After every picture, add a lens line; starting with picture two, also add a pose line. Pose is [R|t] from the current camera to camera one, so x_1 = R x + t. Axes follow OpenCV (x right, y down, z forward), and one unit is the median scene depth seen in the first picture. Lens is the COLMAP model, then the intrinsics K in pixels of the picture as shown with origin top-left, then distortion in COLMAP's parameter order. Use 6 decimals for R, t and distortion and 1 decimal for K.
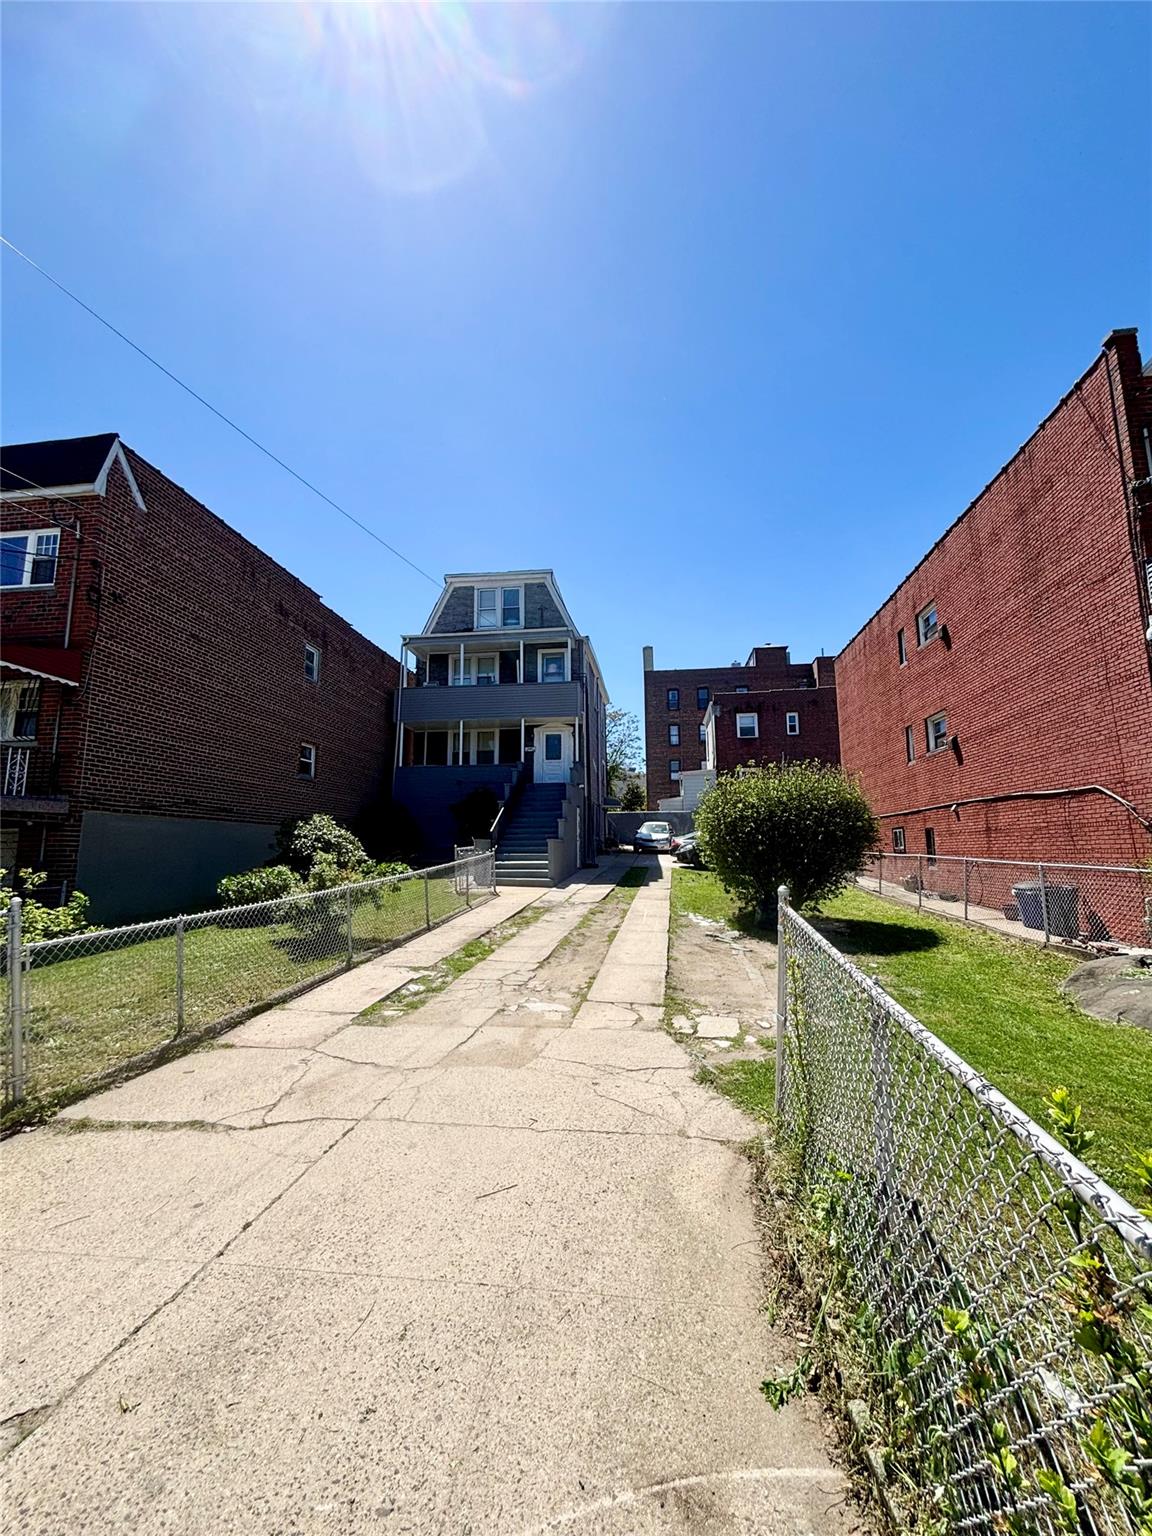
lens RADIAL K [[620.2, 0, 570.8], [0, 620.2, 769.9], [0, 0, 1]] dist [-0.004414, 0.001231]
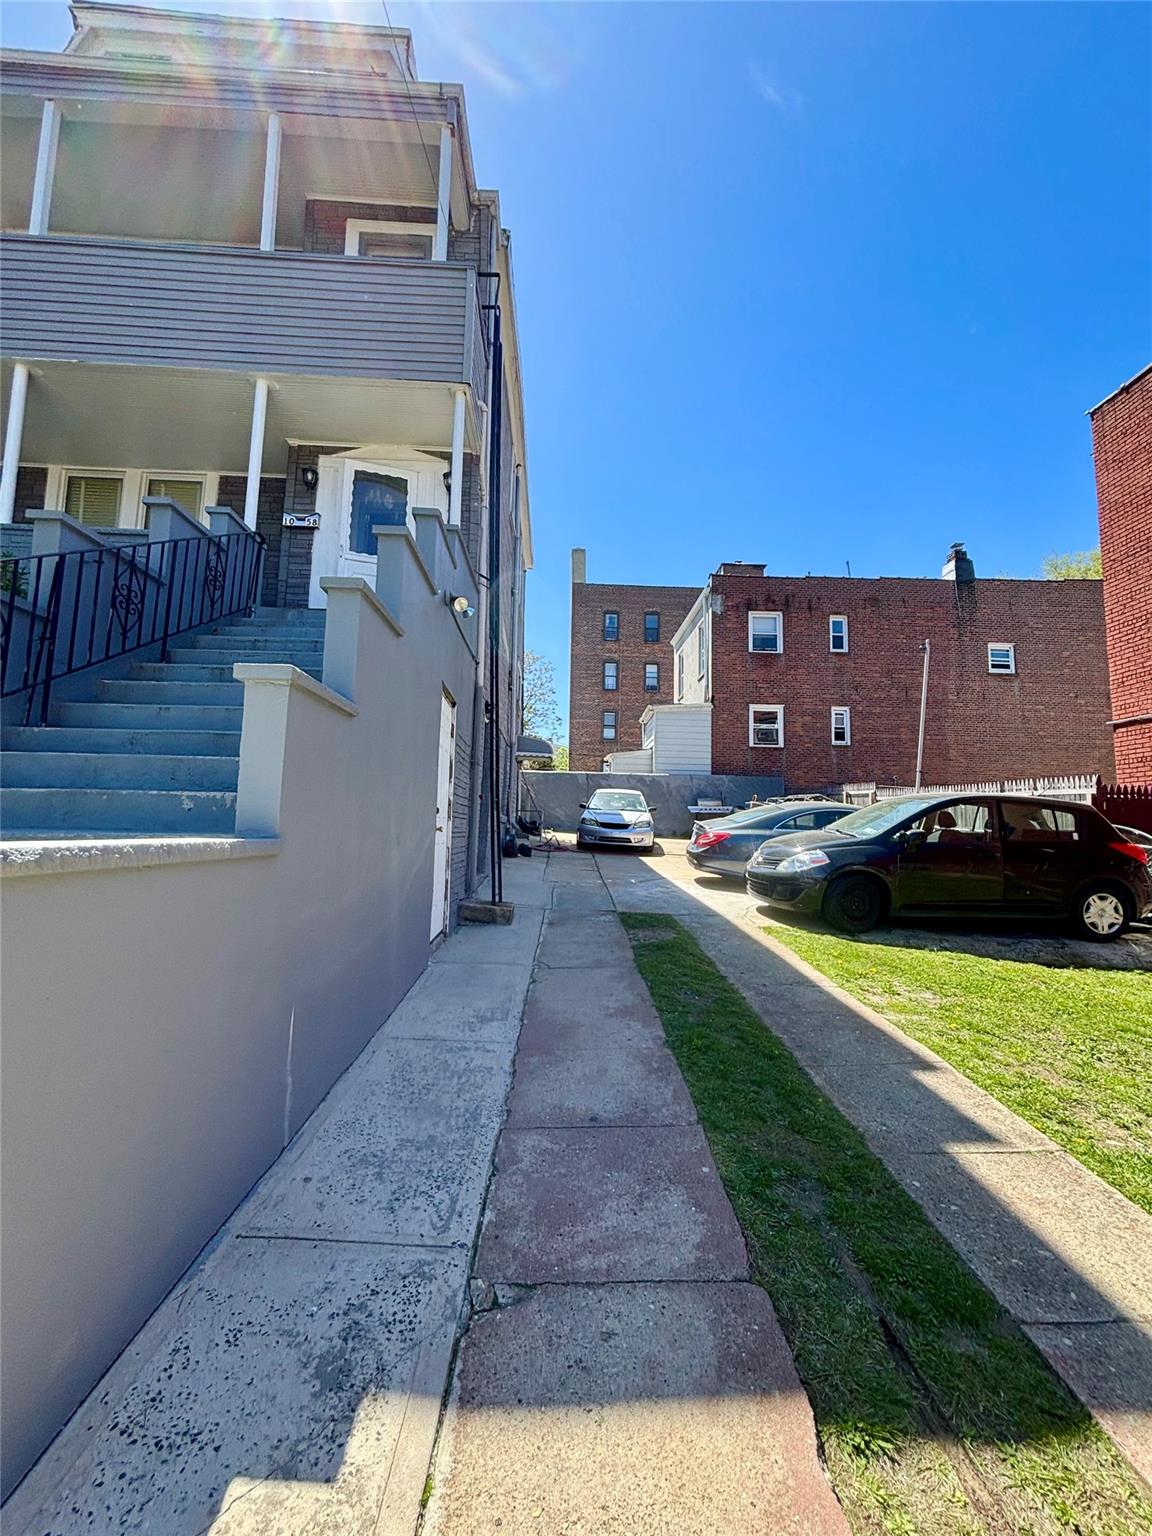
lens RADIAL K [[620.2, 0, 585.8], [0, 620.2, 769.3], [0, 0, 1]] dist [-0.004414, 0.001231]
pose [[0.980755, 0.041961, 0.190679, 0.018126], [-0.047785, 0.998518, 0.026048, 0.074262], [-0.189303, -0.034659, 0.981307, 0.667405]]
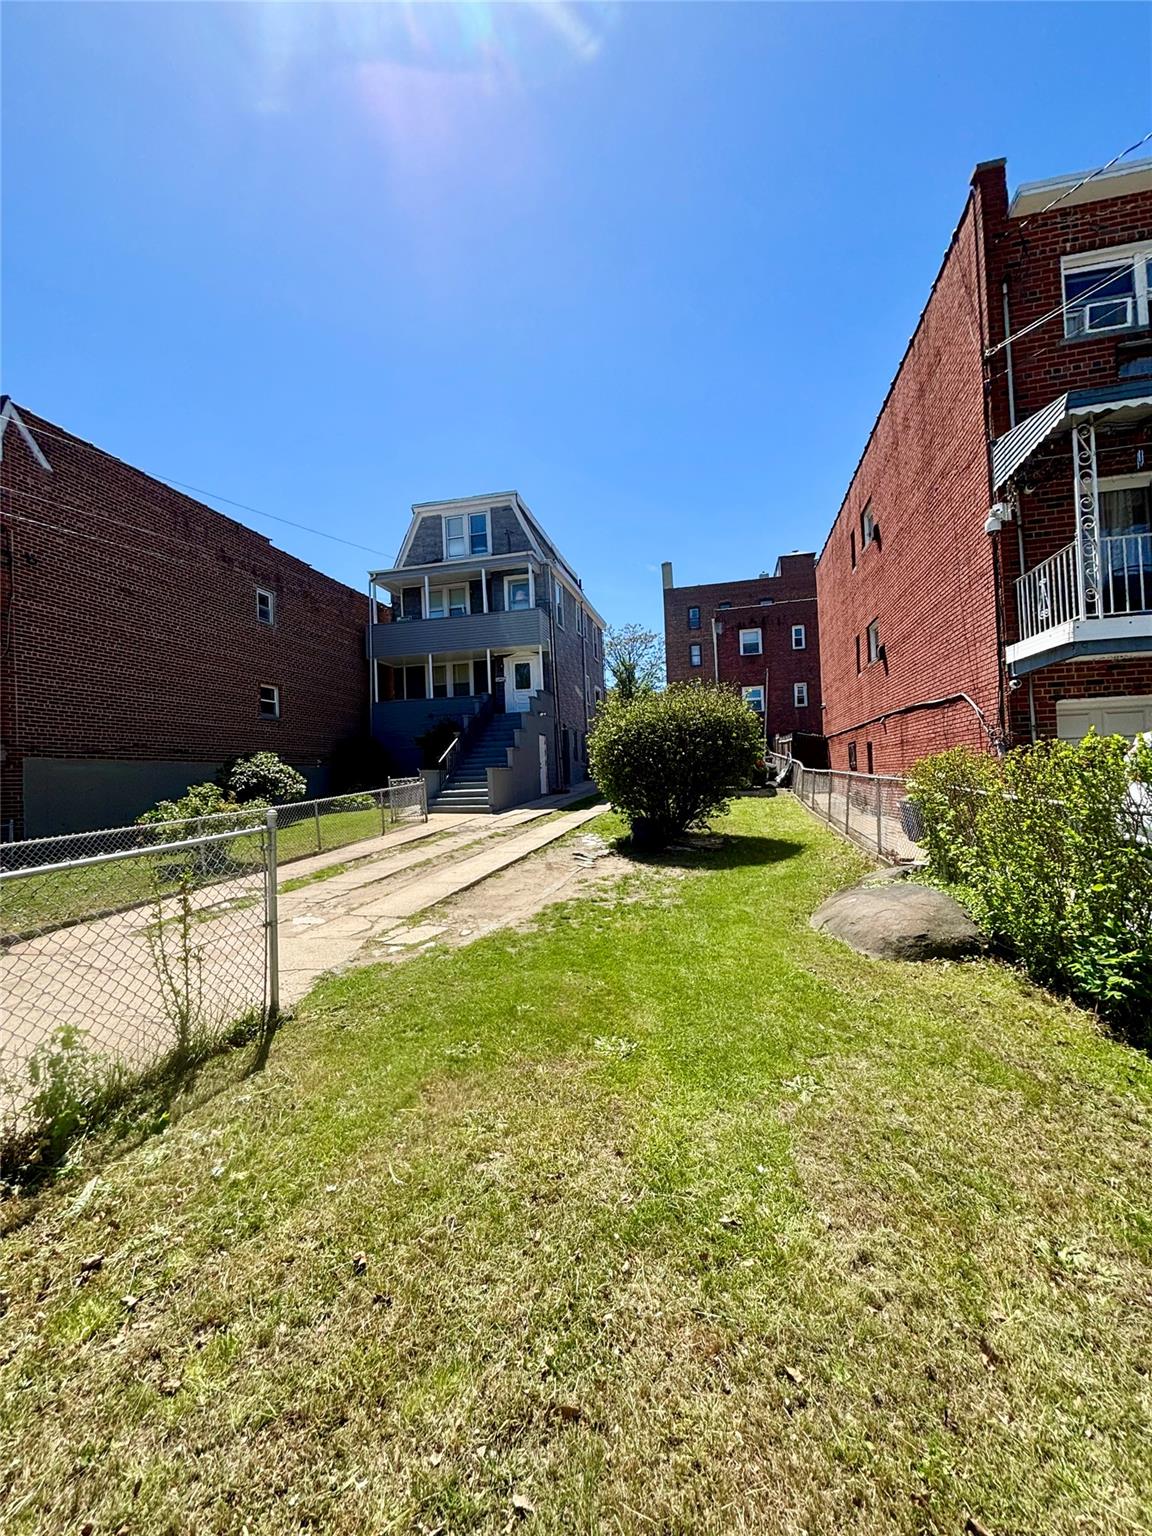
lens RADIAL K [[620.2, 0, 572.7], [0, 620.2, 773.8], [0, 0, 1]] dist [-0.004414, 0.001231]
pose [[0.994327, -0.034176, -0.100725, 0.145632], [0.046488, 0.991374, 0.122538, 0.001499], [0.095668, -0.126526, 0.987339, -0.007199]]
